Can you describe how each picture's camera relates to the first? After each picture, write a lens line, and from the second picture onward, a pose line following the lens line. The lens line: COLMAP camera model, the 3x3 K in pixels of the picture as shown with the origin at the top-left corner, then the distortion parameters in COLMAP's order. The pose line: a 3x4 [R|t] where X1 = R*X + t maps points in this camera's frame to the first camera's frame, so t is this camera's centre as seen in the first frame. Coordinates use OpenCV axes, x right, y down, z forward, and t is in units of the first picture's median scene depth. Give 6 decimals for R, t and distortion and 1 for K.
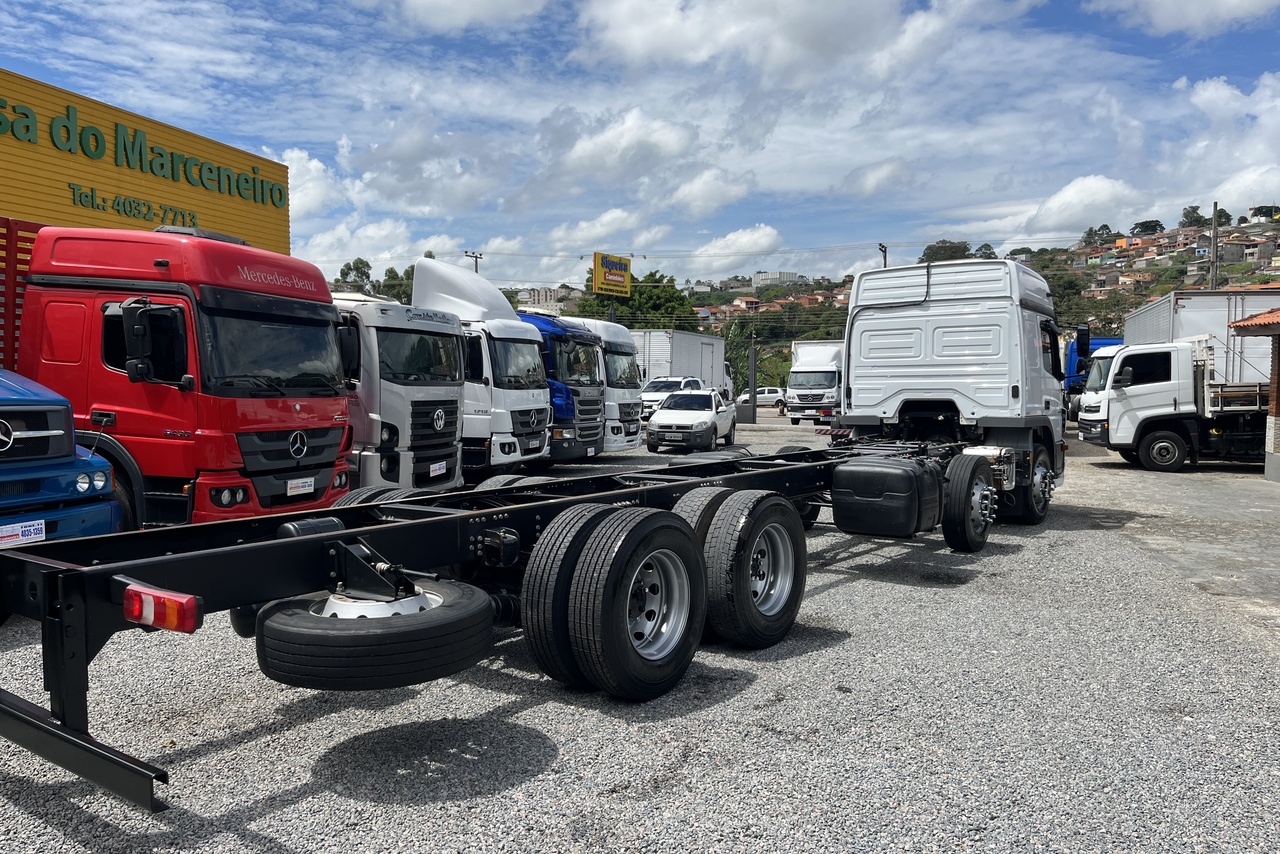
lens RADIAL K [[972.8, 0, 637.5], [0, 972.8, 425.4], [0, 0, 1]] dist [0.041004, 0.001331]
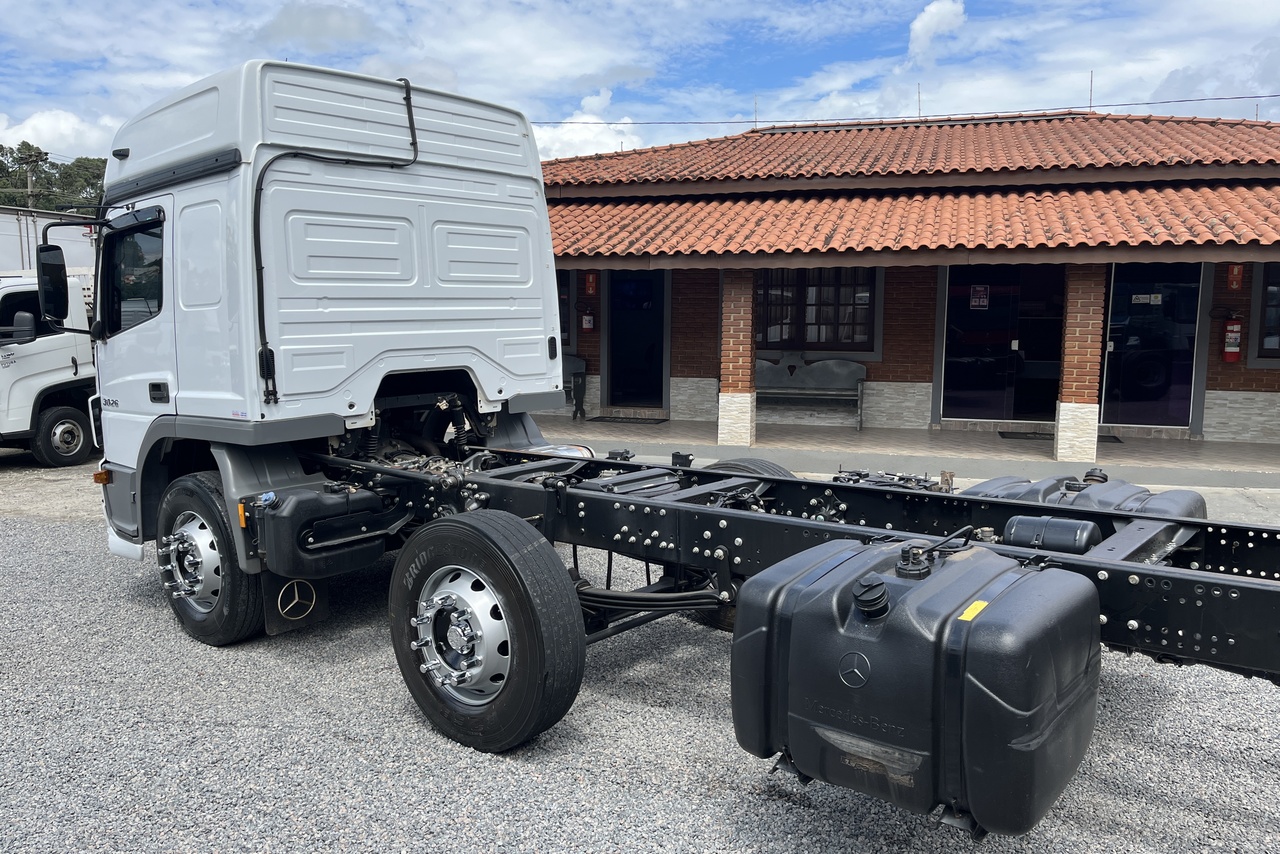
lens RADIAL K [[972.8, 0, 634.6], [0, 972.8, 429.7], [0, 0, 1]] dist [0.041004, 0.001331]
pose [[0.078218, -0.110855, 0.990754, -0.175860], [0.060641, 0.992487, 0.106261, -0.041155], [-0.995090, 0.051769, 0.084353, 0.836012]]
